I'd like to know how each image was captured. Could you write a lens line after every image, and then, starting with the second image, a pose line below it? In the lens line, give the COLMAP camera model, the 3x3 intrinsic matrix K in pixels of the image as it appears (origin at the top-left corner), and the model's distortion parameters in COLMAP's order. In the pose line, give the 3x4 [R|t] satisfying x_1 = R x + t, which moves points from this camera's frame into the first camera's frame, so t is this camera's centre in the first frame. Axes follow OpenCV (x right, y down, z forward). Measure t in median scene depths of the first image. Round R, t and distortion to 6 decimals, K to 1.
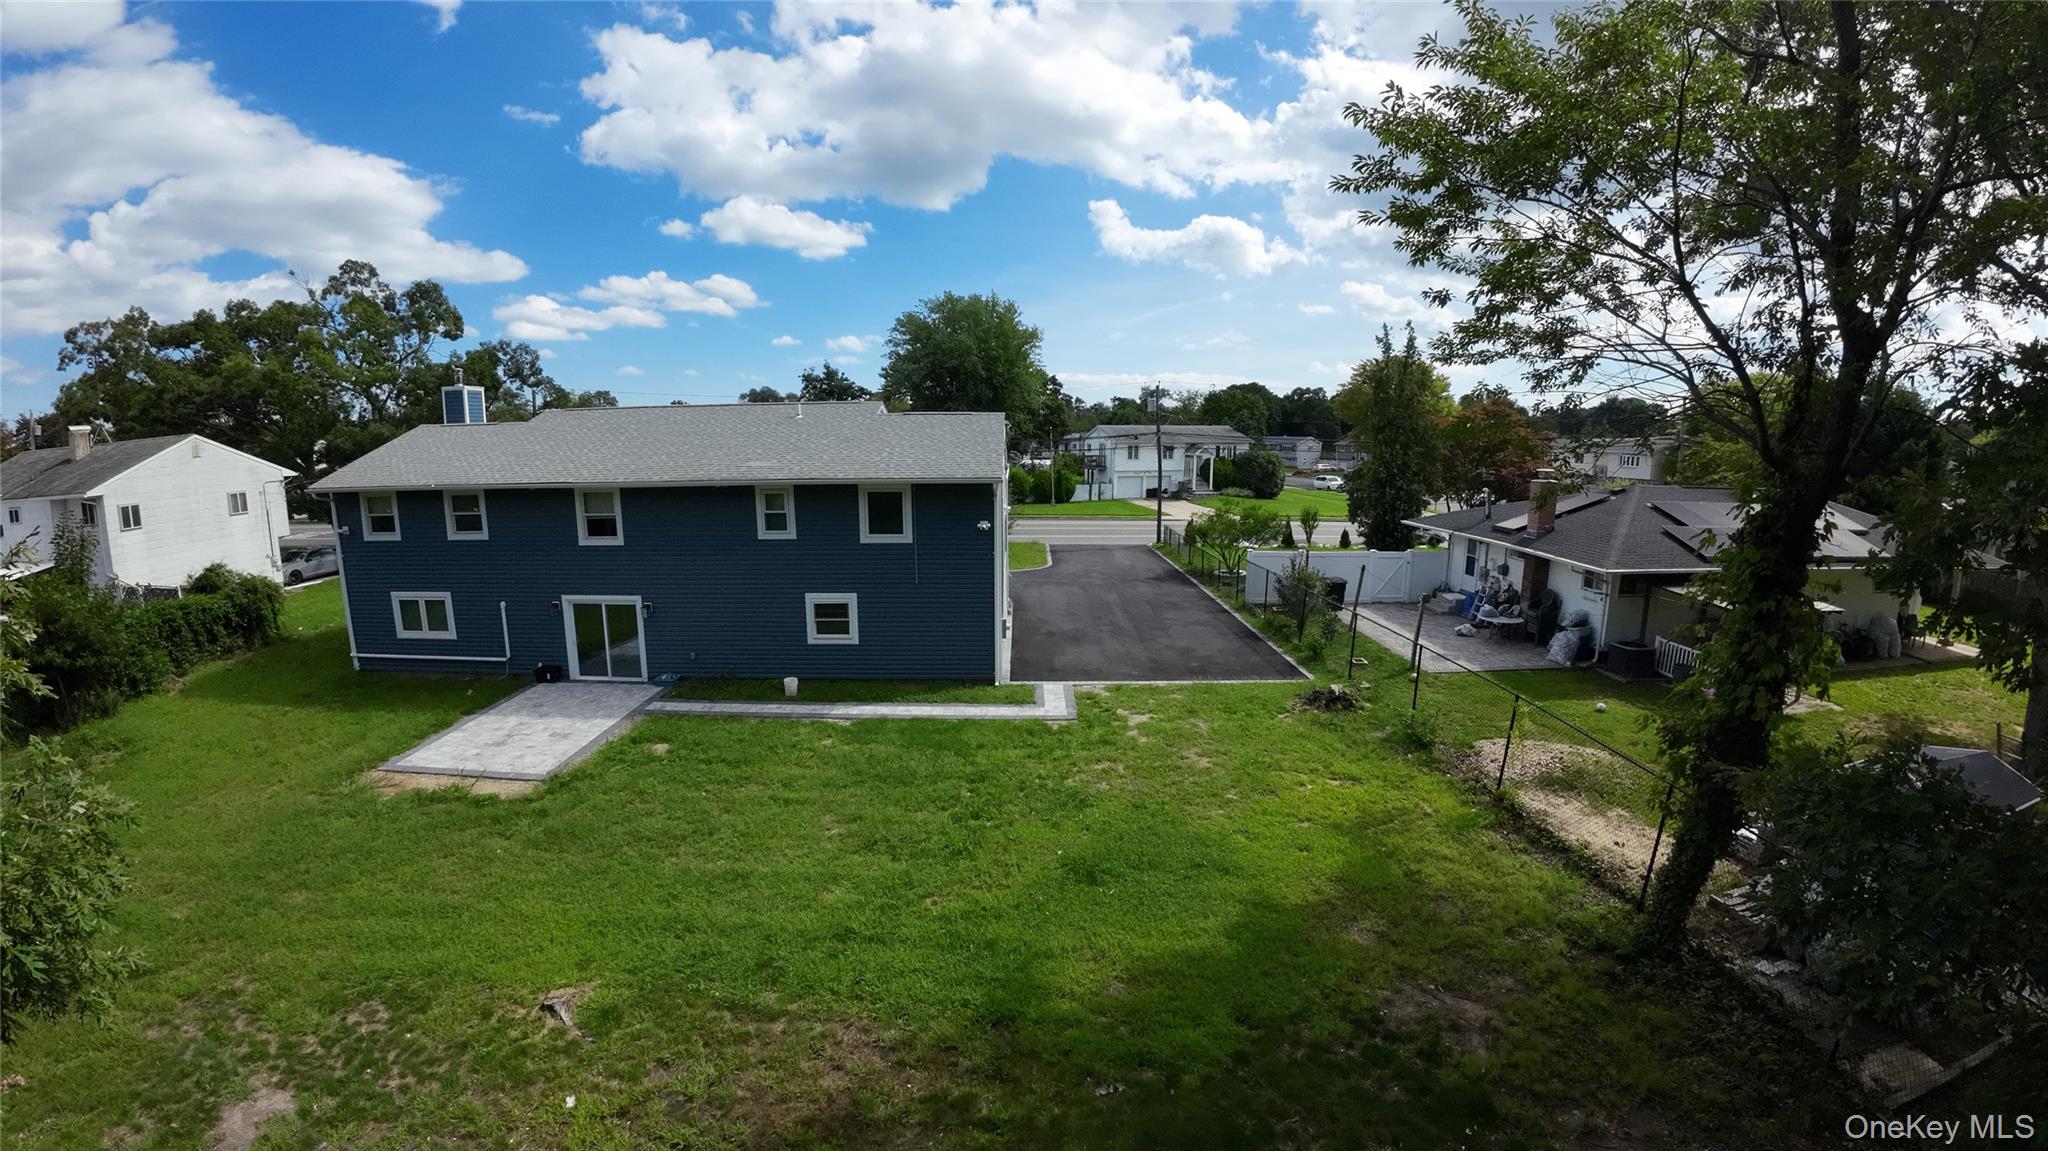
lens RADIAL K [[752.3, 0, 1024.5], [0, 752.3, 560.4], [0, 0, 1]] dist [-0.109810, 0.007544]
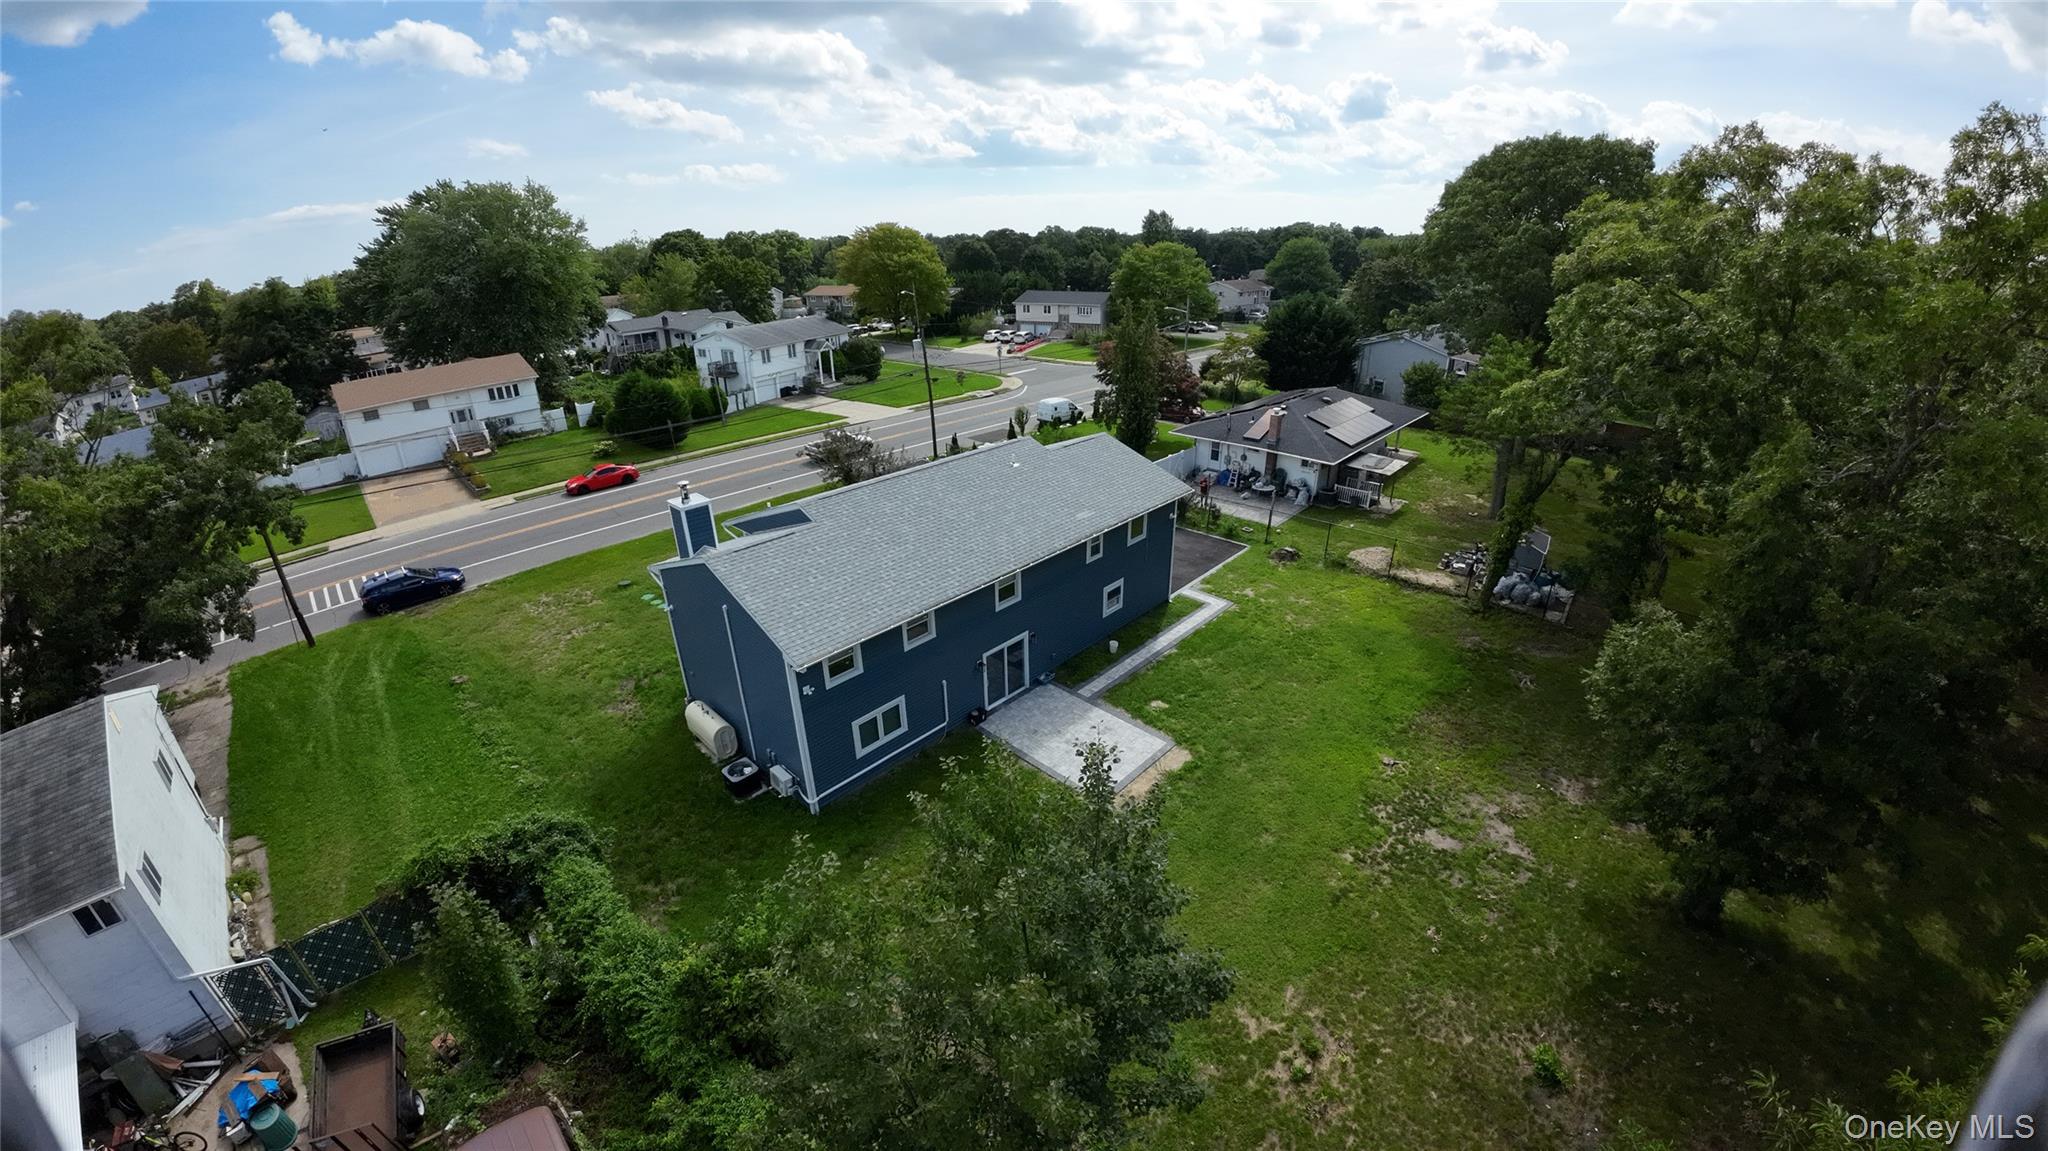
lens RADIAL K [[752.3, 0, 1024.5], [0, 752.3, 560.4], [0, 0, 1]] dist [-0.109810, 0.007544]
pose [[0.681902, -0.296306, 0.668739, -1.409545], [0.128914, 0.948647, 0.288876, -0.471511], [-0.719993, -0.110775, 0.685083, 0.070564]]
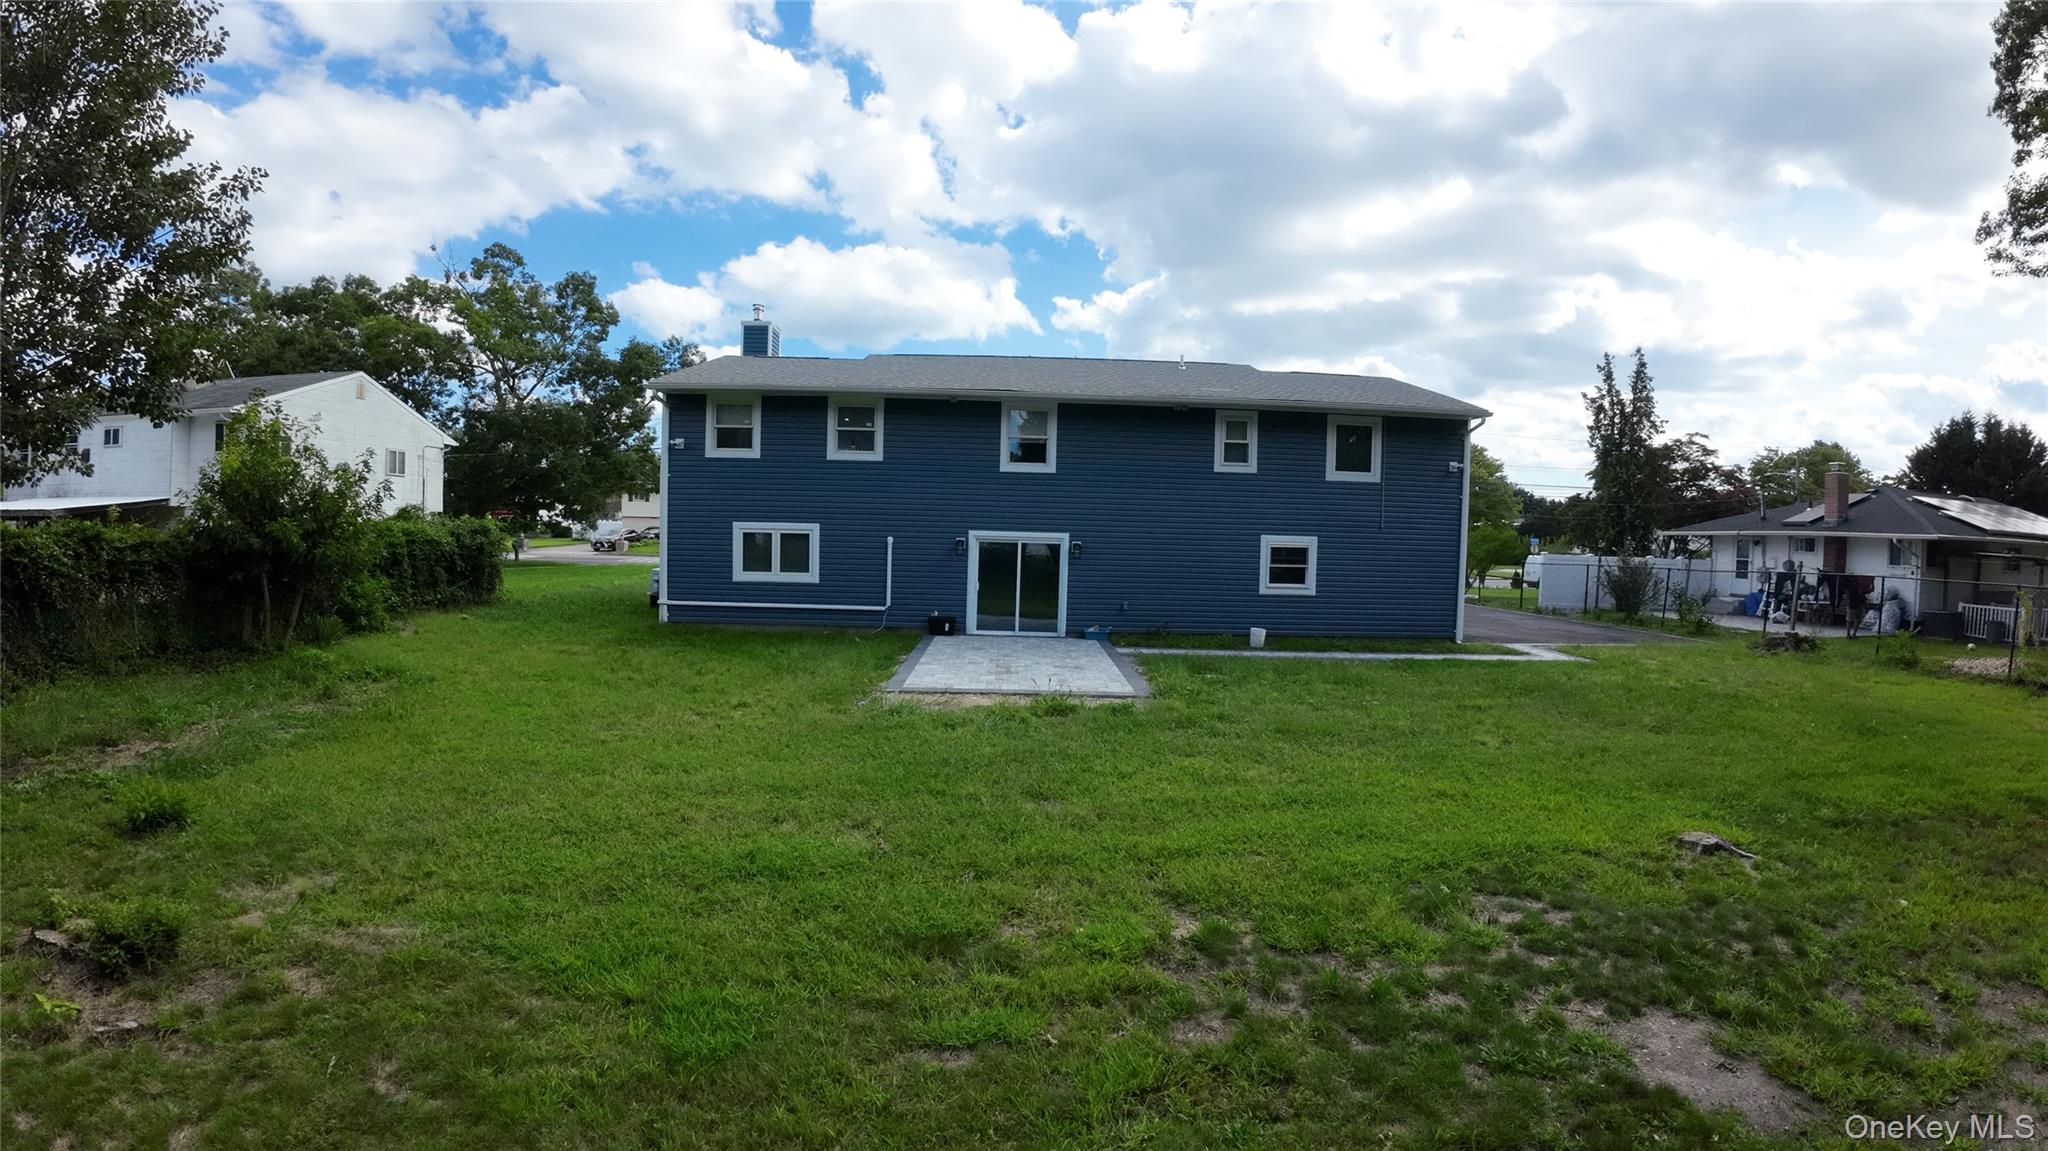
lens RADIAL K [[752.3, 0, 1024.5], [0, 752.3, 560.4], [0, 0, 1]] dist [-0.109810, 0.007544]
pose [[0.999245, 0.025394, 0.029410, -0.600275], [-0.021294, 0.990996, -0.132185, 0.196390], [-0.032502, 0.131459, 0.990789, 0.133101]]
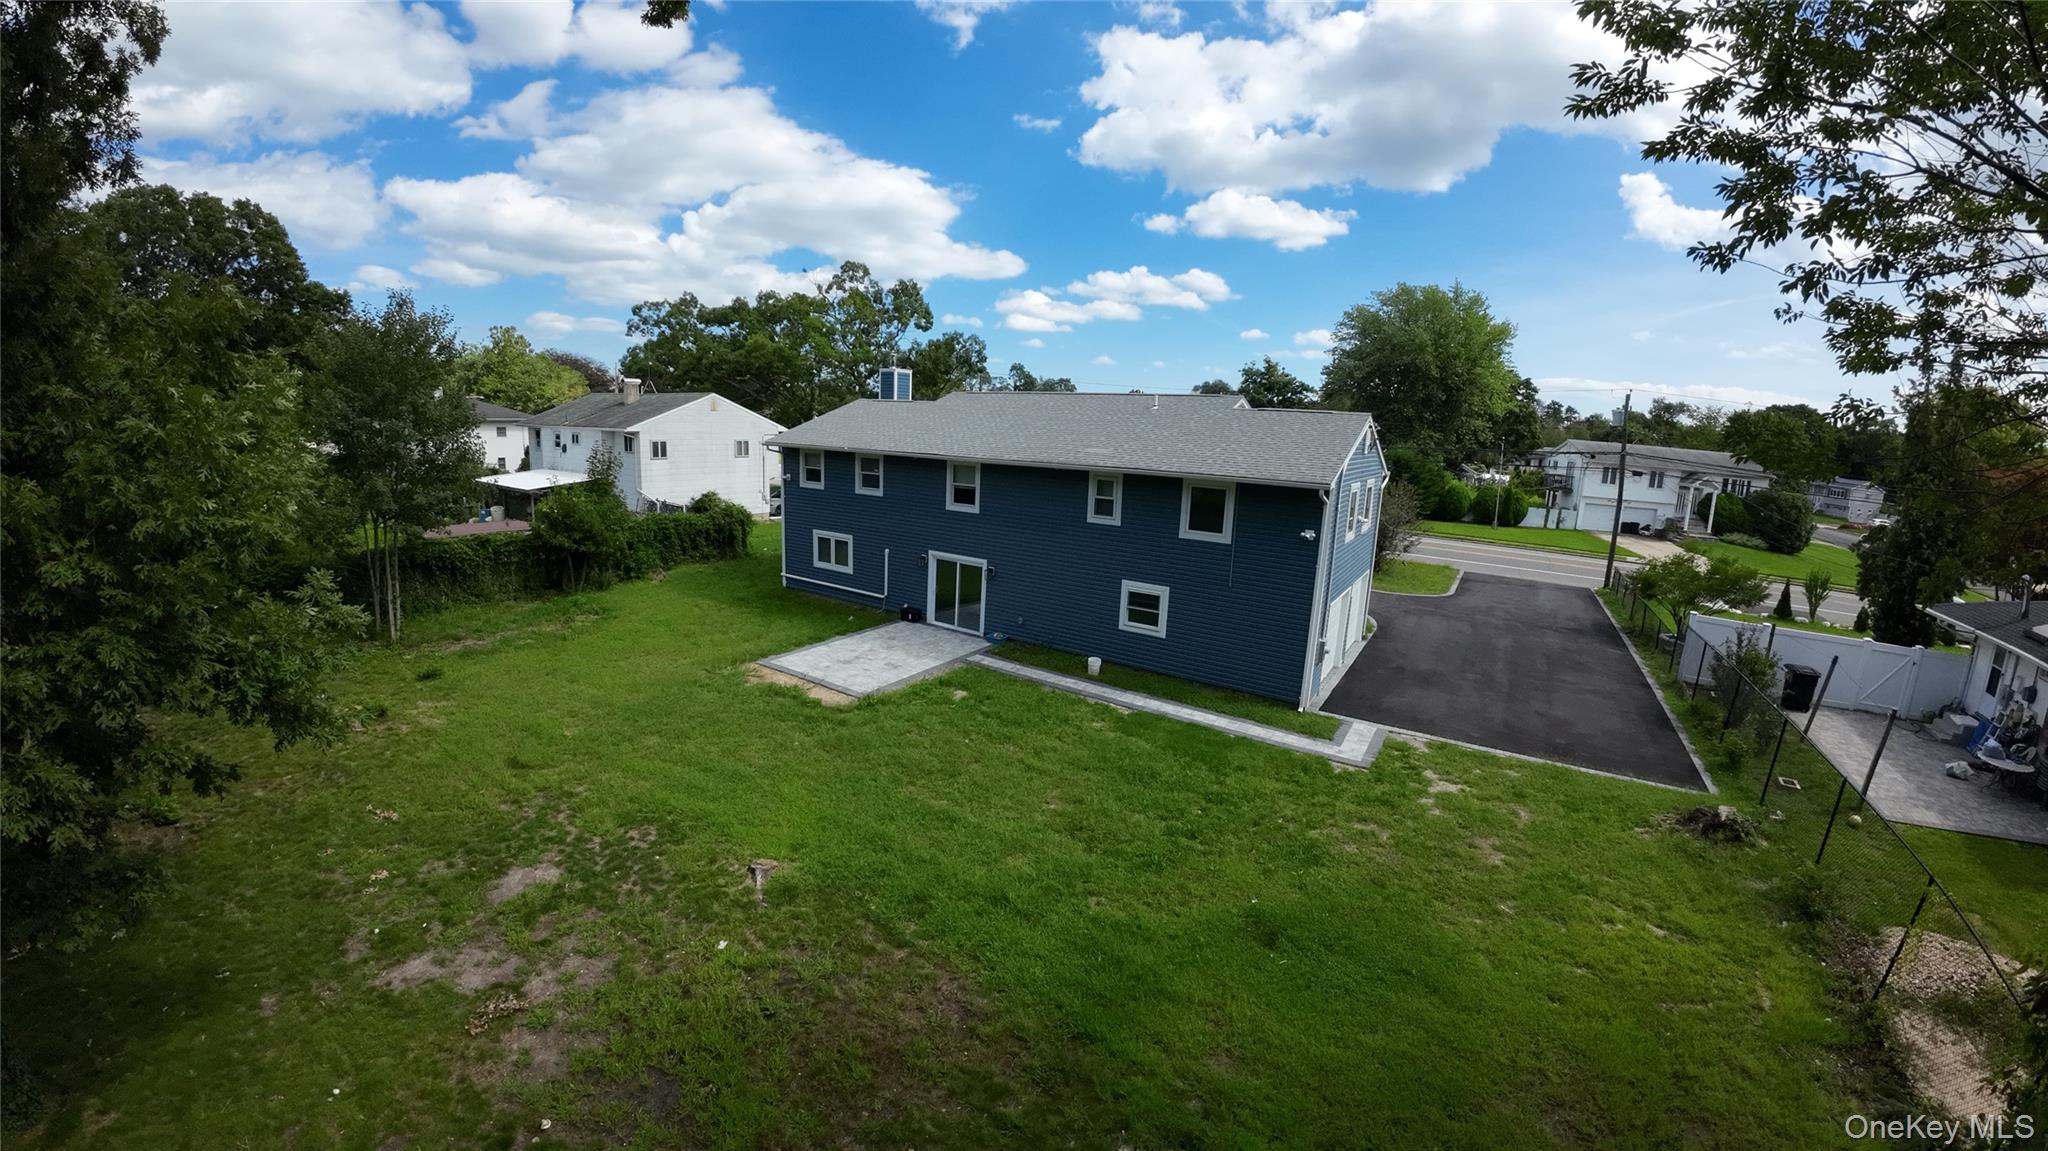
lens RADIAL K [[752.3, 0, 1024.5], [0, 752.3, 560.4], [0, 0, 1]] dist [-0.109810, 0.007544]
pose [[0.831259, 0.136305, -0.538916, 0.145781], [-0.132552, 0.990110, 0.045966, -0.011653], [0.539851, 0.033225, 0.841105, 0.056722]]
